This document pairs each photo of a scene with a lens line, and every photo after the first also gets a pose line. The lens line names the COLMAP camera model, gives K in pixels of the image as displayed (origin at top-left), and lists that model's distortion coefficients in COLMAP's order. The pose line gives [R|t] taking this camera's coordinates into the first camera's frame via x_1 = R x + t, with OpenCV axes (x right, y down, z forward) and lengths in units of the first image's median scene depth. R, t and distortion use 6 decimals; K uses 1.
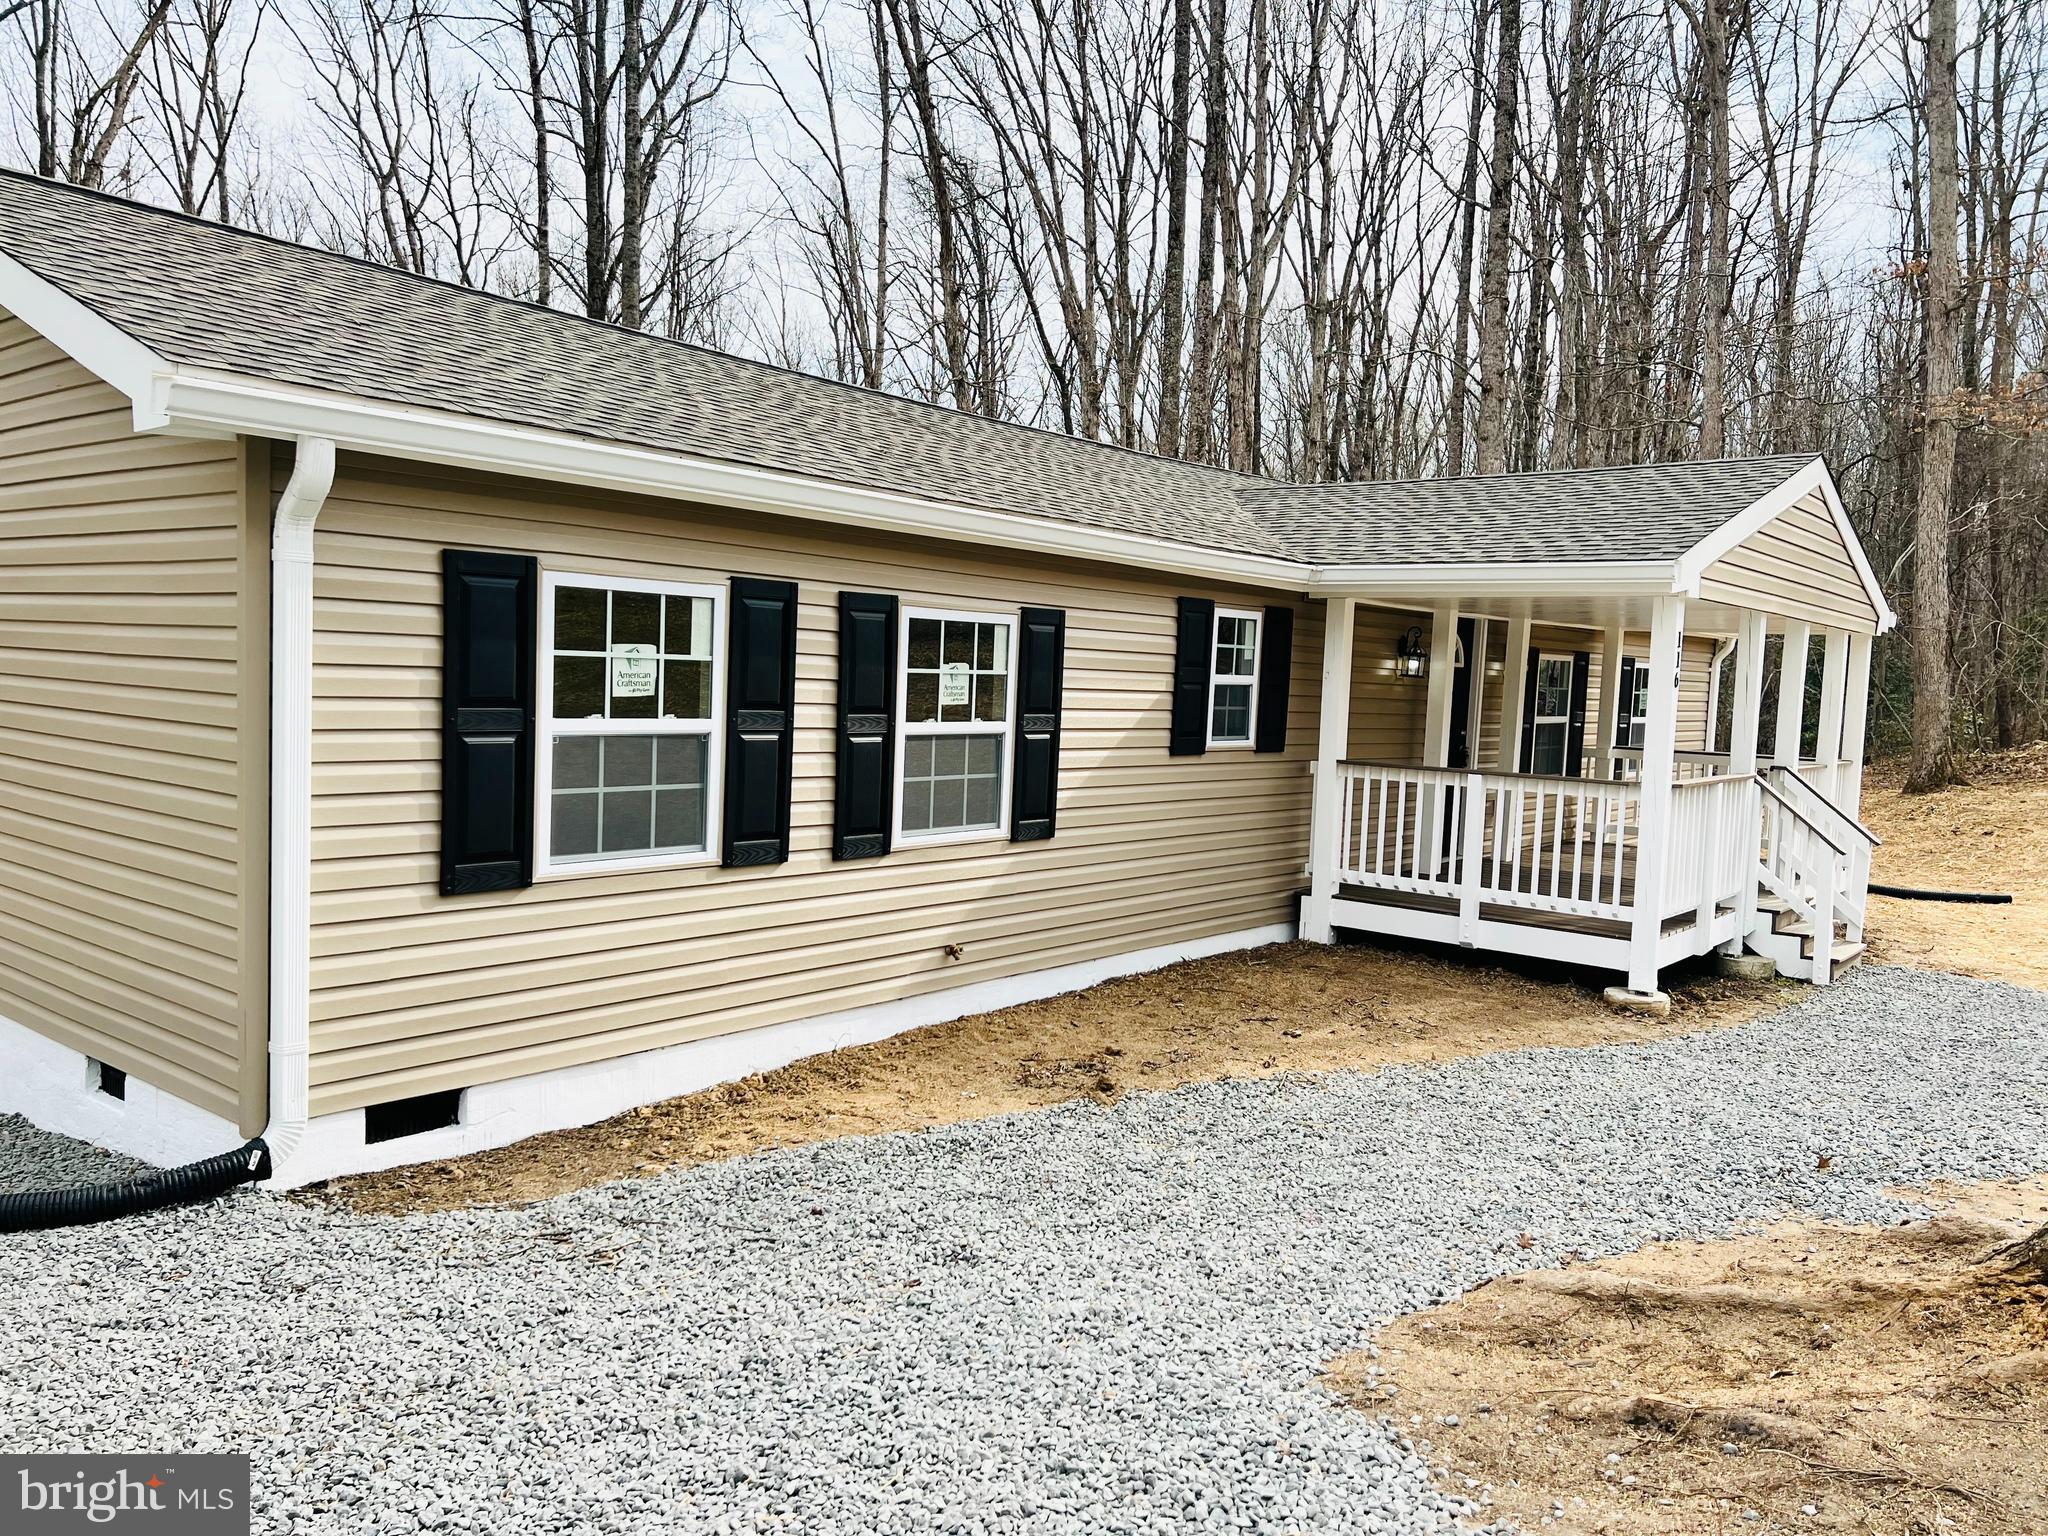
lens RADIAL K [[1532.0, 0, 1028.0], [0, 1532.0, 762.9], [0, 0, 1]] dist [0.061233, -0.065605]
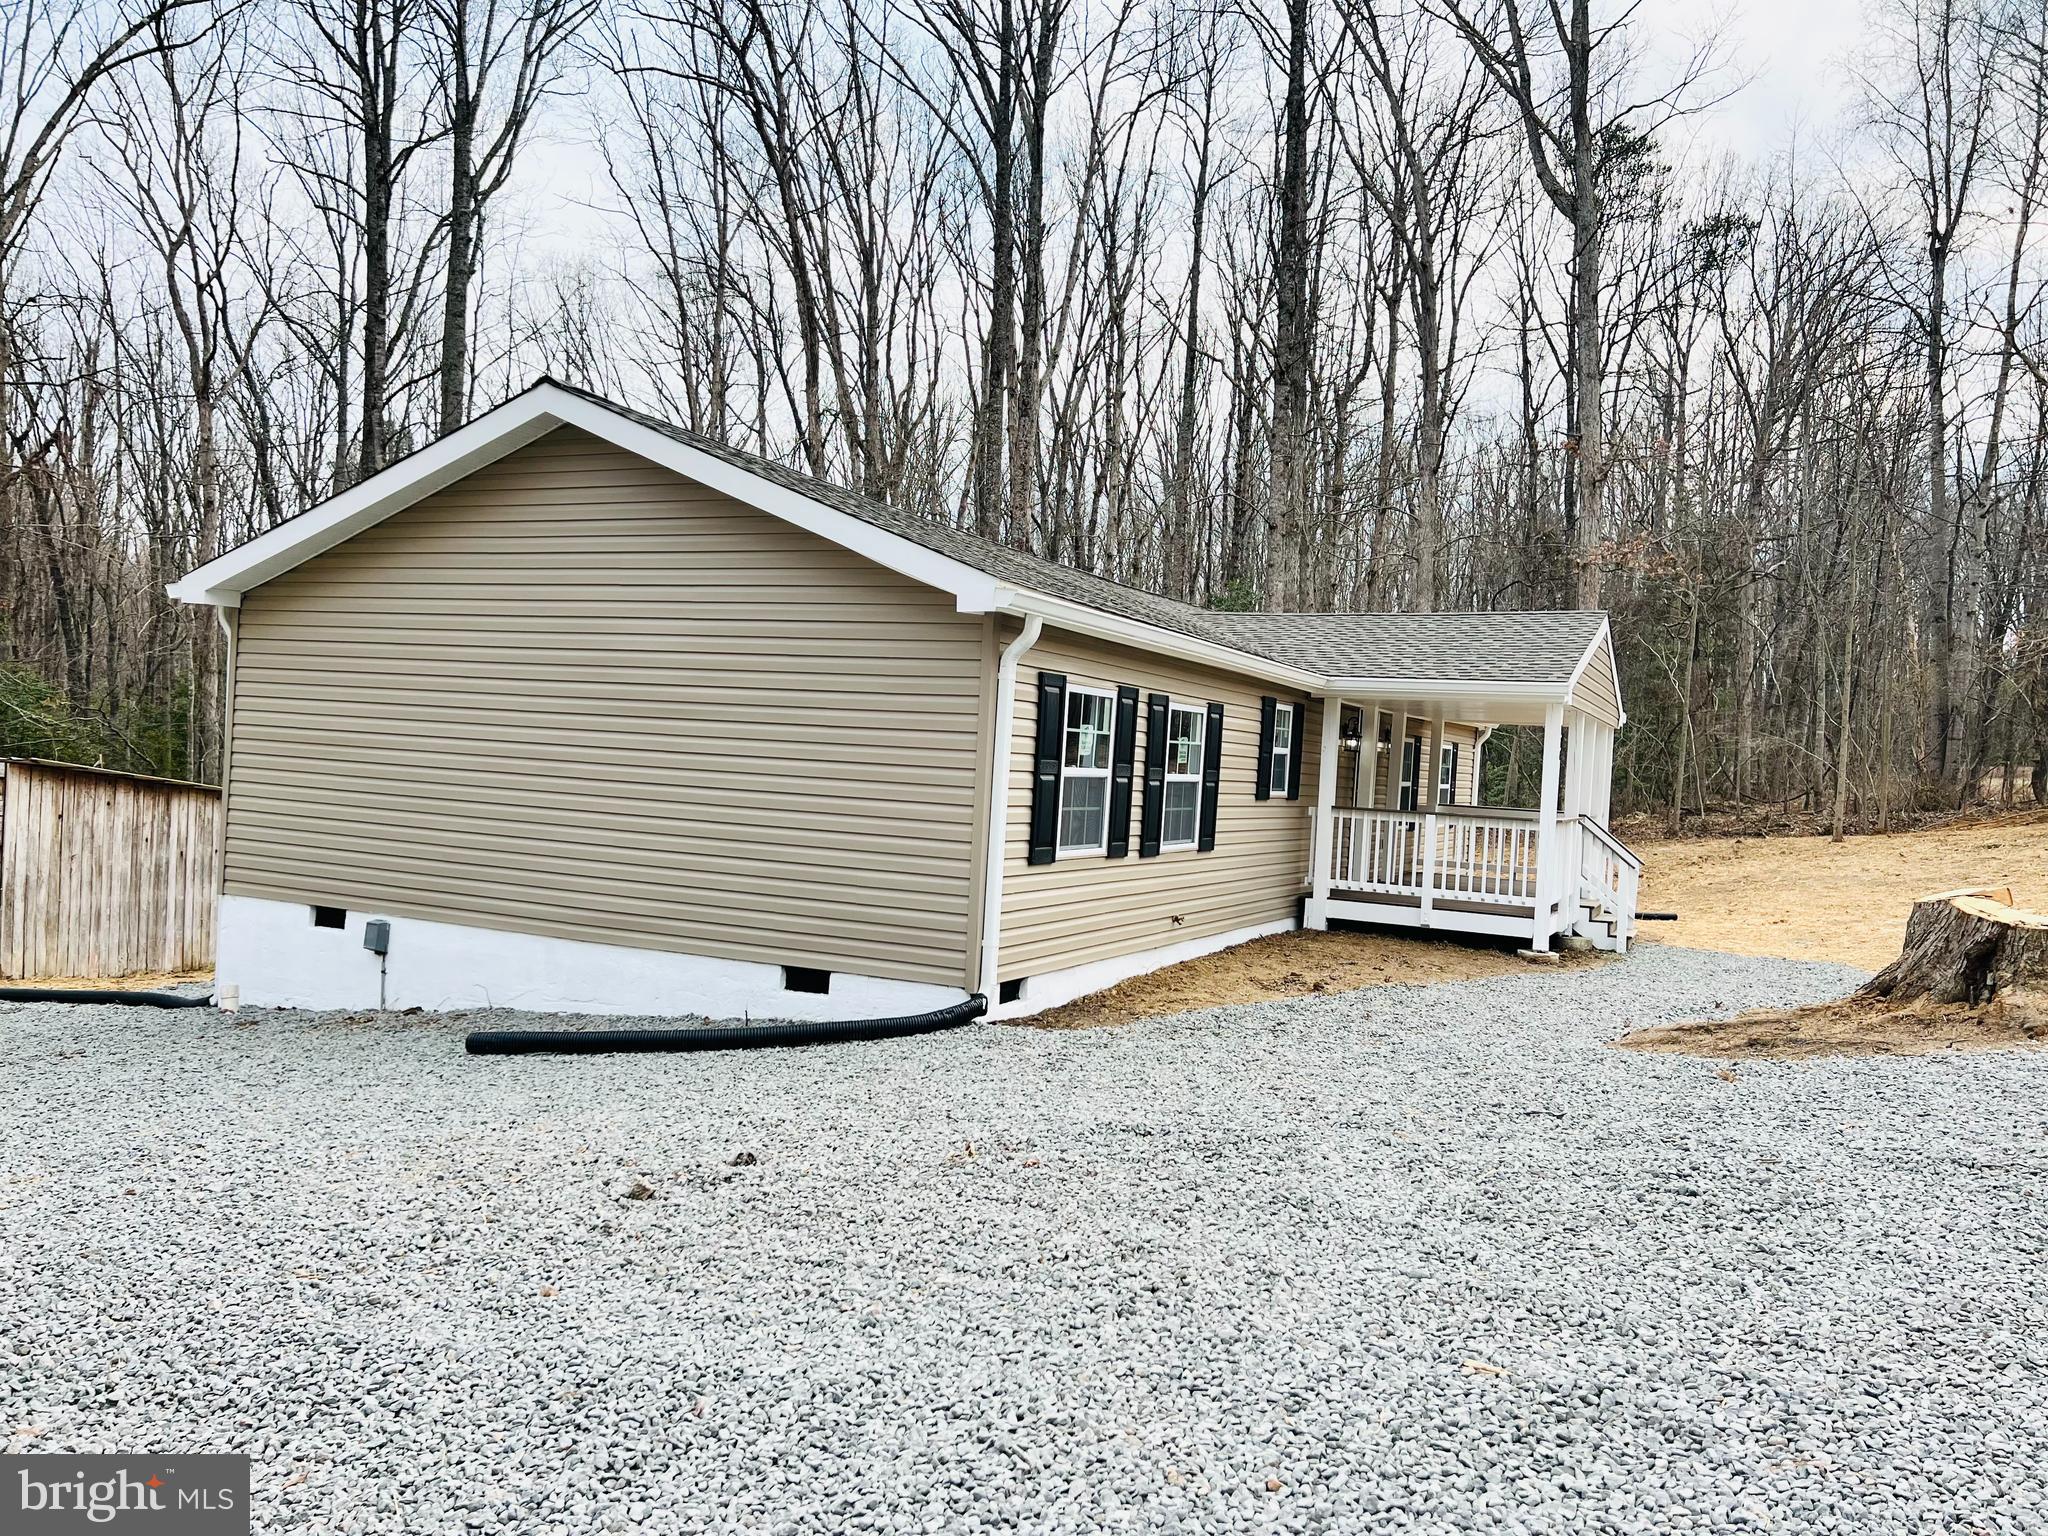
lens RADIAL K [[1532.0, 0, 1037.9], [0, 1532.0, 766.8], [0, 0, 1]] dist [0.061233, -0.065605]
pose [[0.973249, 0.015421, 0.229234, -0.449566], [-0.005653, 0.999050, -0.043208, 0.028147], [-0.229683, 0.040756, 0.972412, -0.412187]]
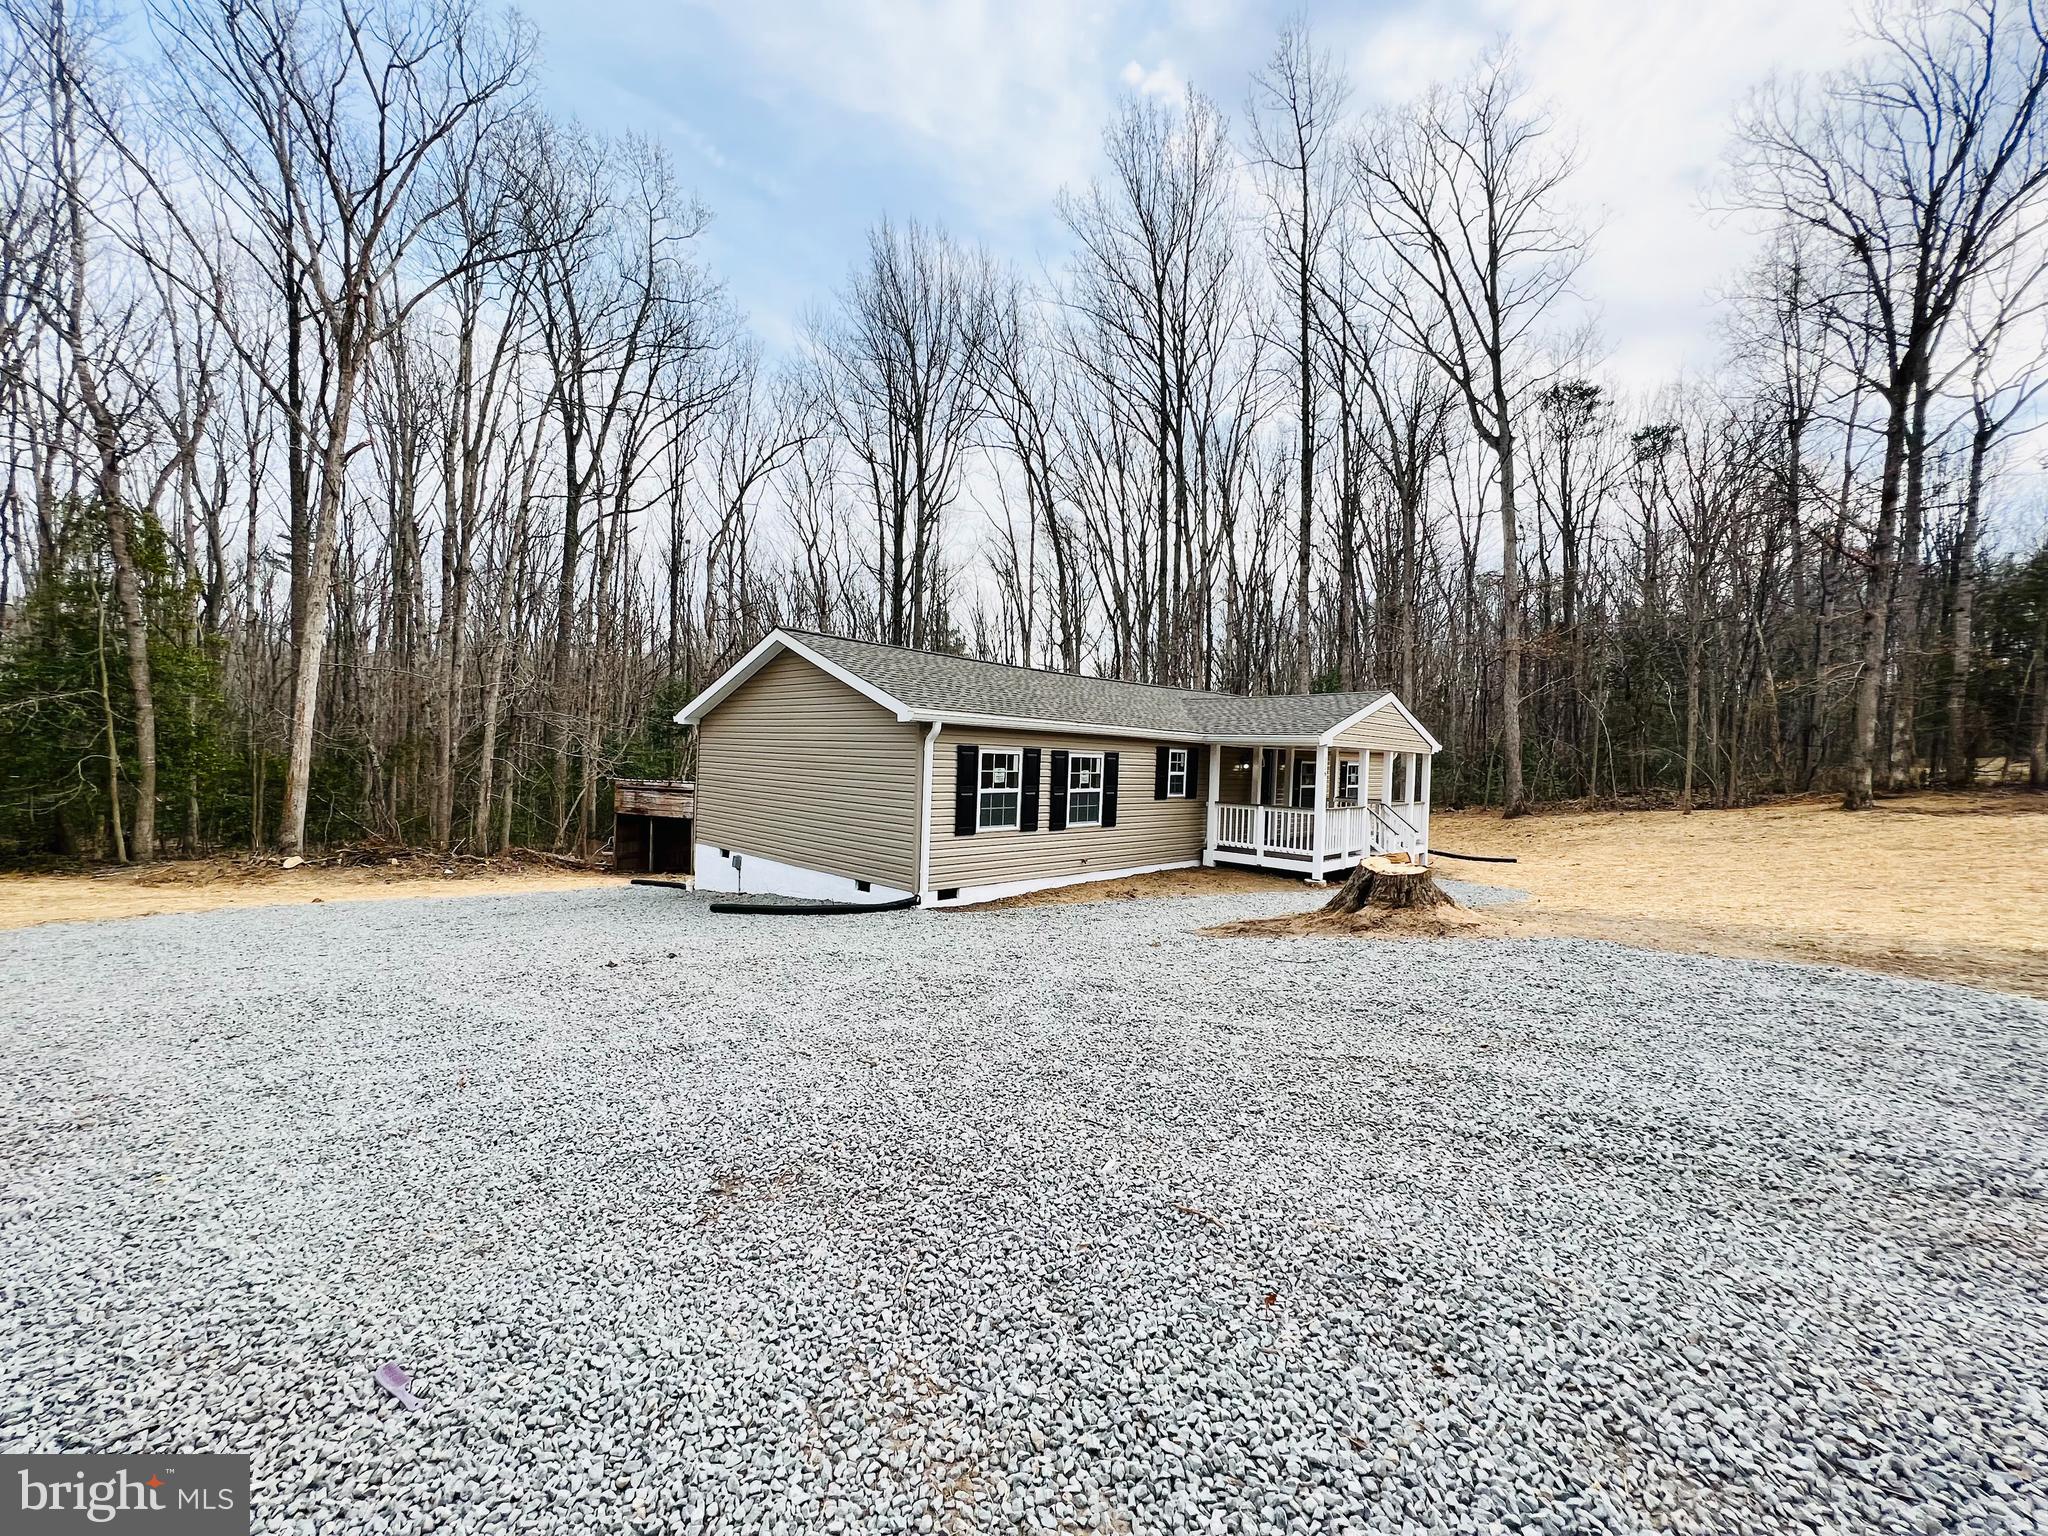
lens RADIAL K [[818.1, 0, 1023.2], [0, 818.1, 759.7], [0, 0, 1]] dist [-0.002754, -0.000069]
pose [[0.996218, -0.004261, -0.086781, -0.022298], [-0.000665, 0.998393, -0.056665, 0.007699], [0.086883, 0.056509, 0.994615, -0.579113]]
